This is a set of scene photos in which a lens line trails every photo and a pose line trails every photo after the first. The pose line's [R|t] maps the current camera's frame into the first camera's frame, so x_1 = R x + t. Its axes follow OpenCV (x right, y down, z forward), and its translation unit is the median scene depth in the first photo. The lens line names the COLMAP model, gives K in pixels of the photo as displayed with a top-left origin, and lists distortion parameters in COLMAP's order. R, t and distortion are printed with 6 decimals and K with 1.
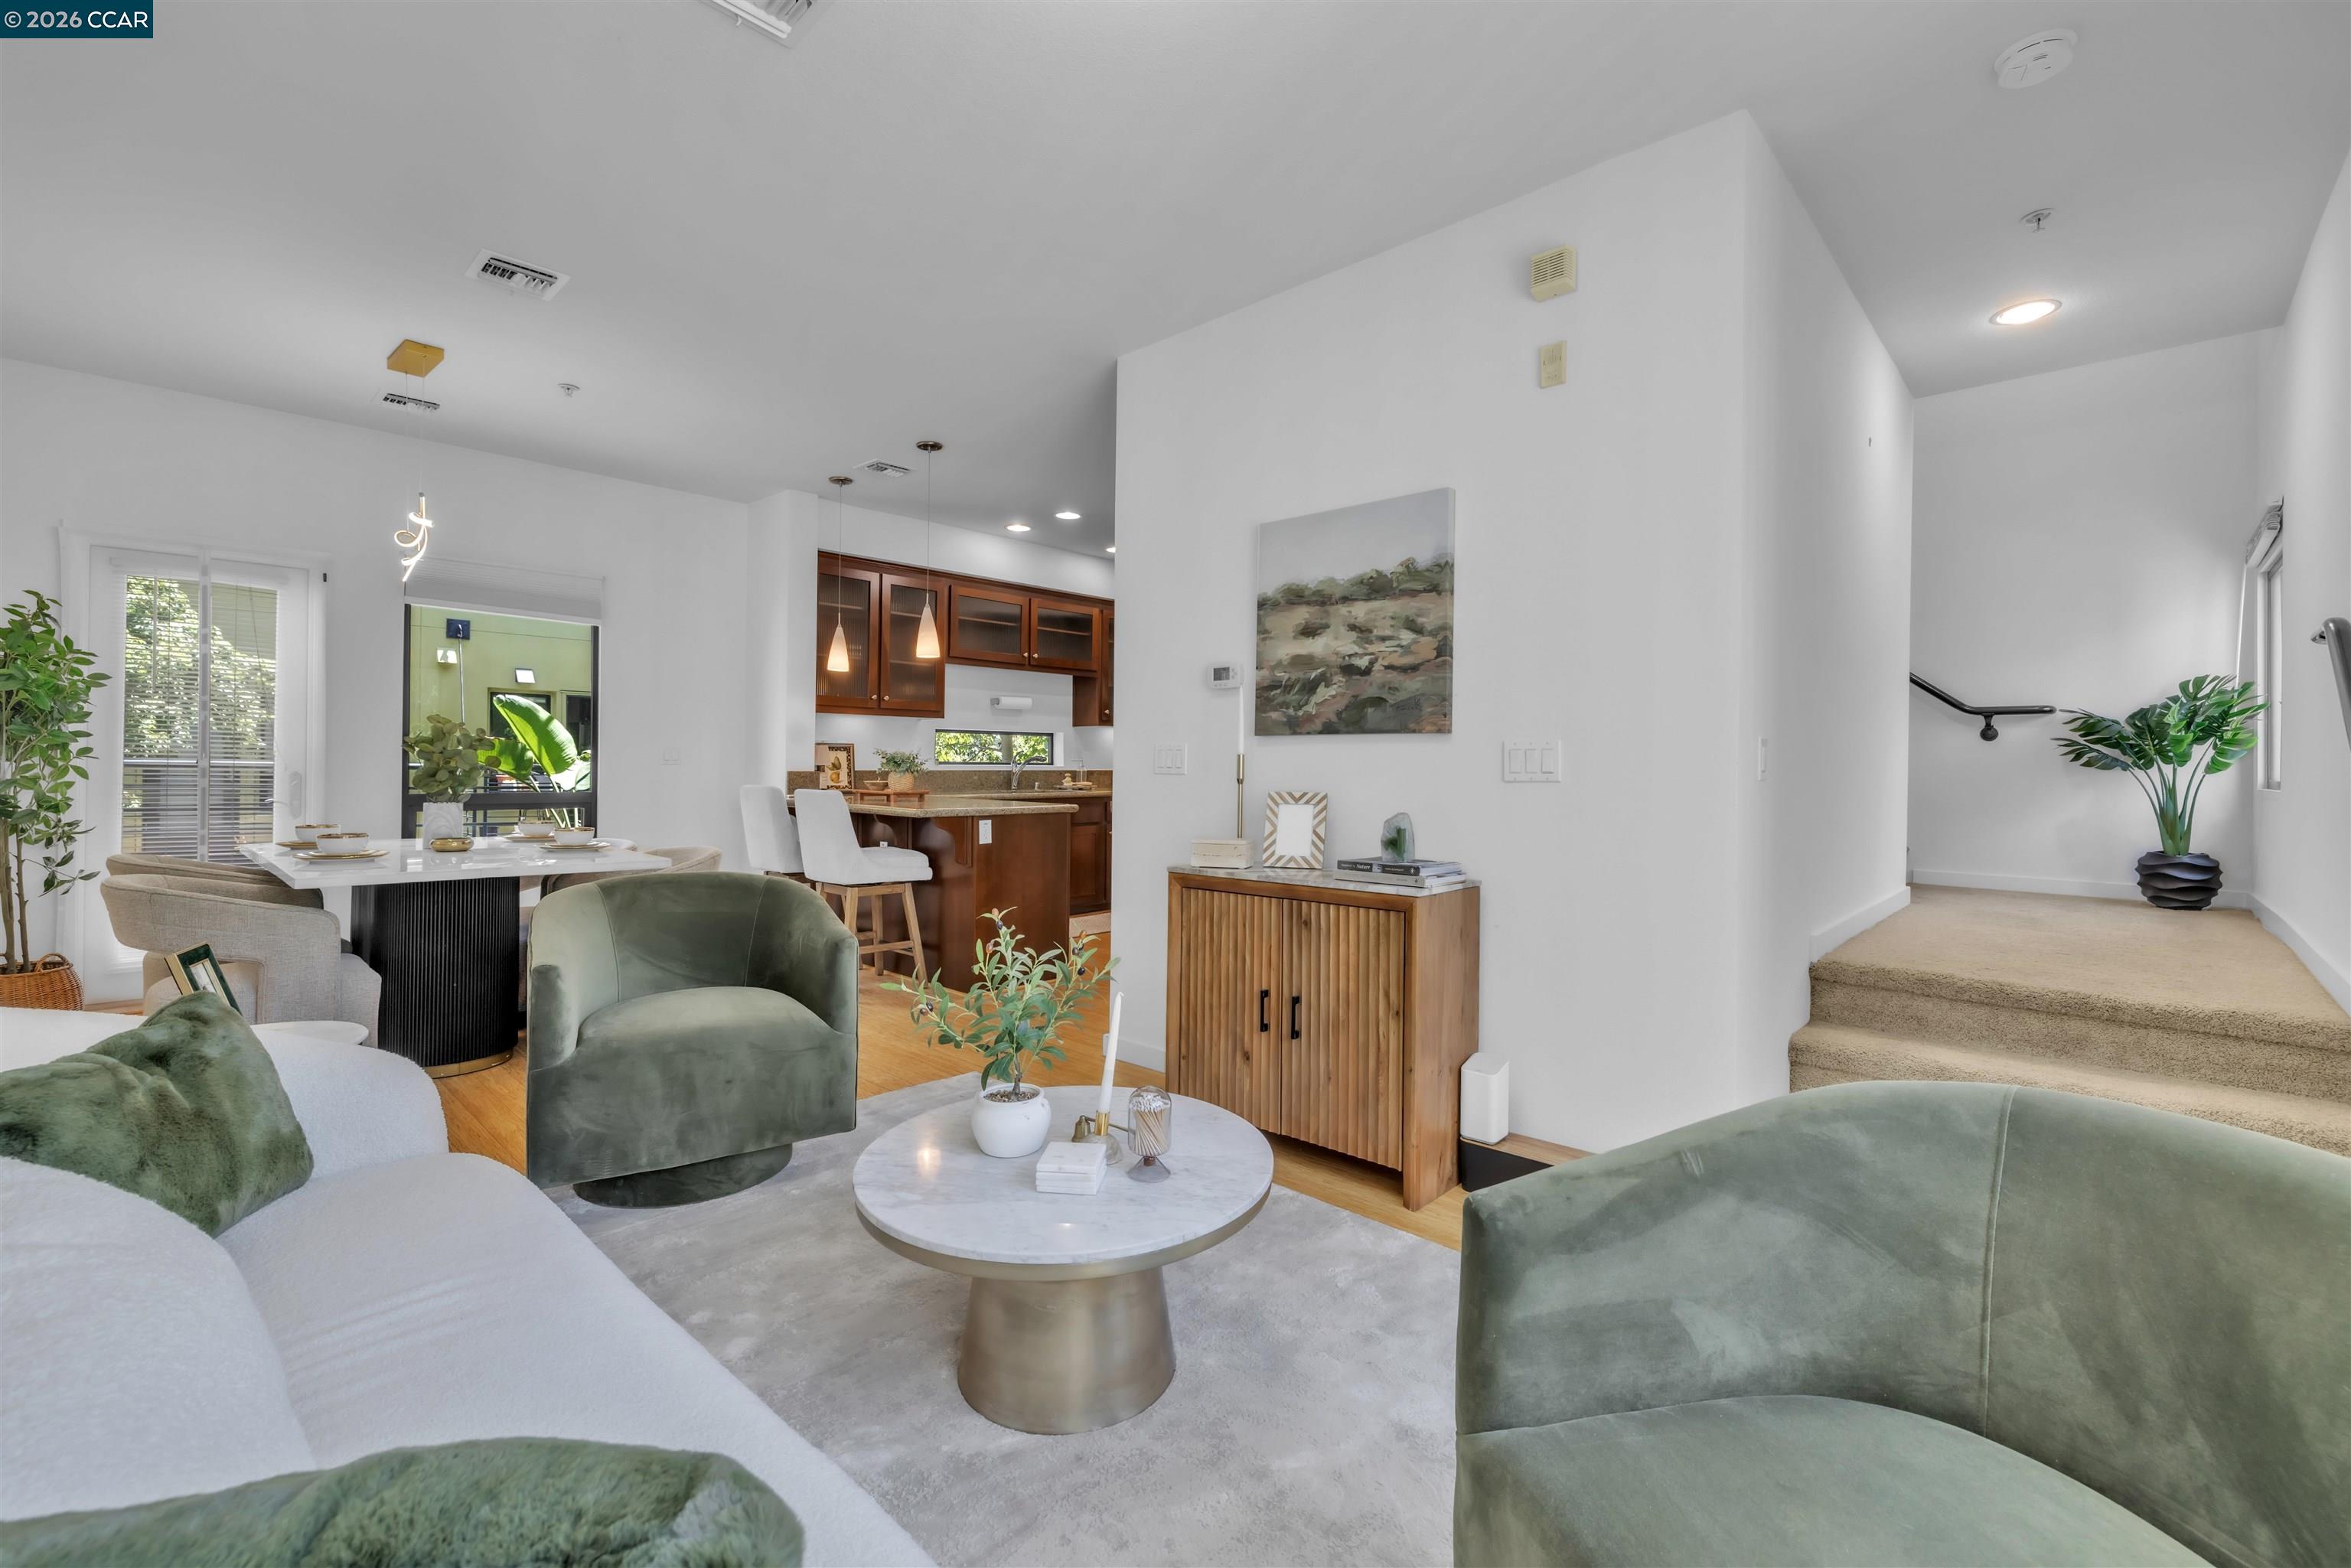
lens RADIAL K [[1015.3, 0, 1184.7], [0, 1015.3, 771.4], [0, 0, 1]] dist [-0.000022, -0.000076]
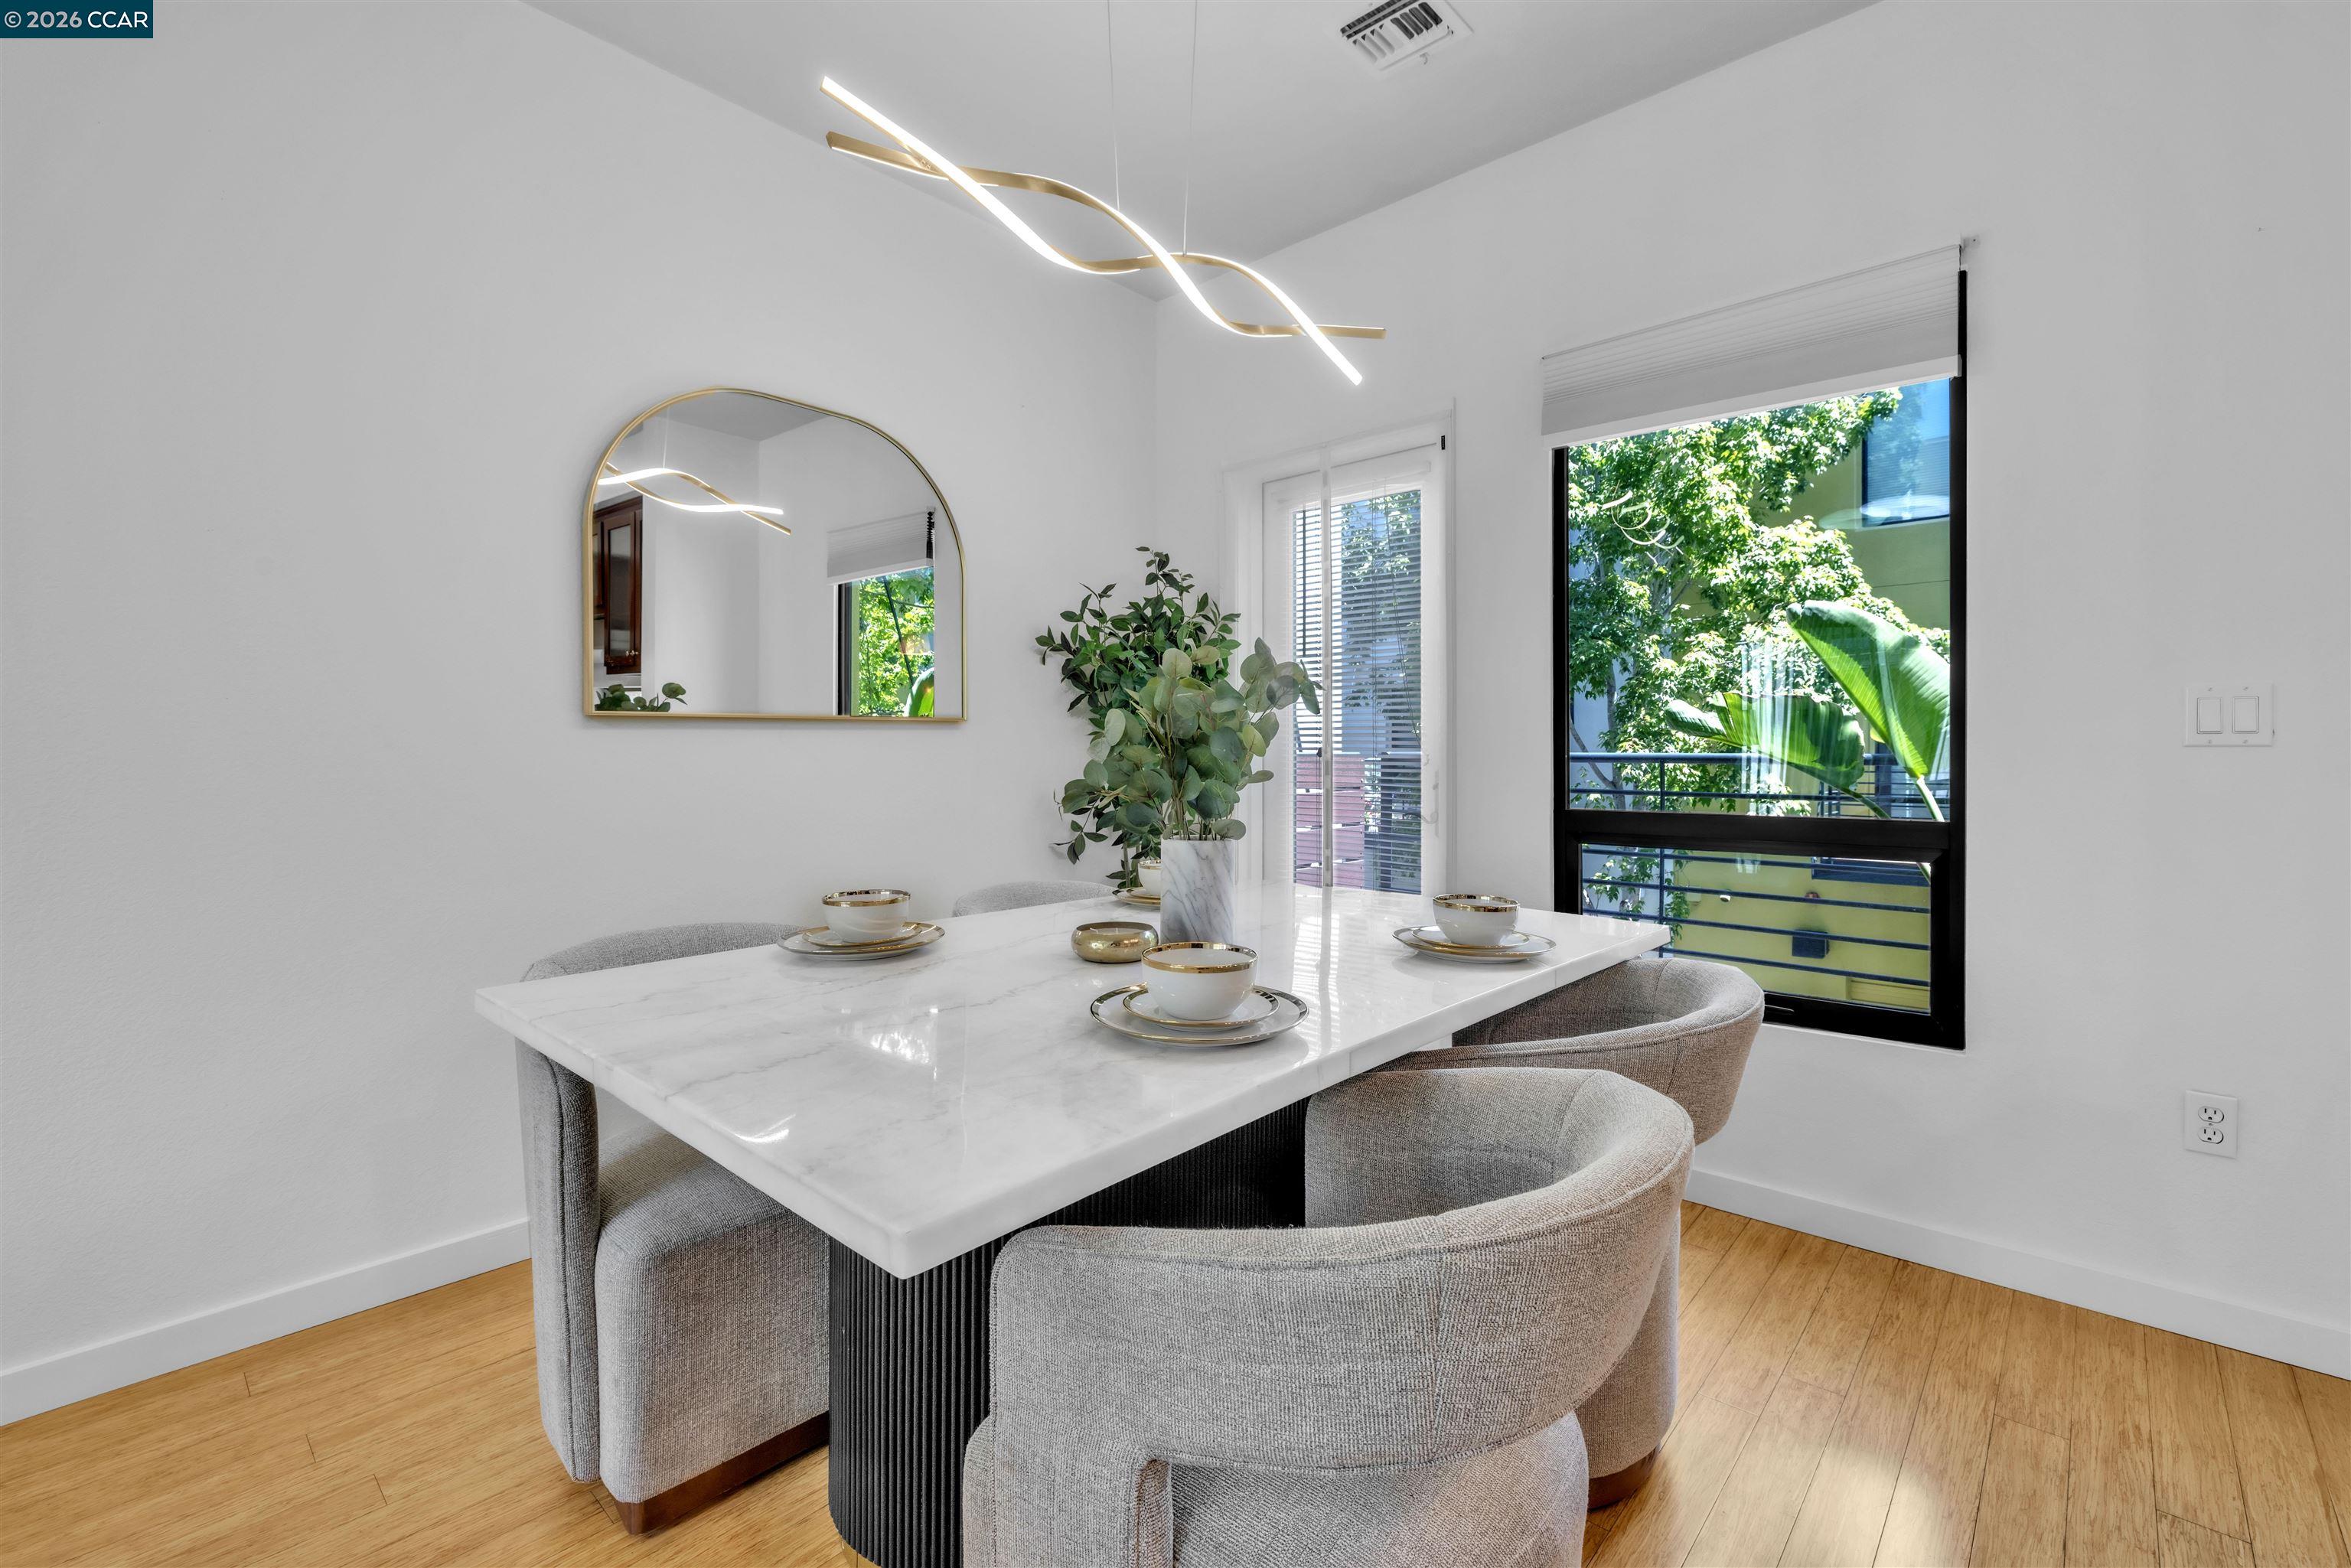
lens RADIAL K [[1015.3, 0, 1184.7], [0, 1015.3, 771.4], [0, 0, 1]] dist [-0.000022, -0.000076]
pose [[0.014468, 0.004377, -0.999886, -0.209474], [-0.003390, 0.999985, 0.004329, 0.000704], [0.999890, 0.003327, 0.014482, 0.705238]]
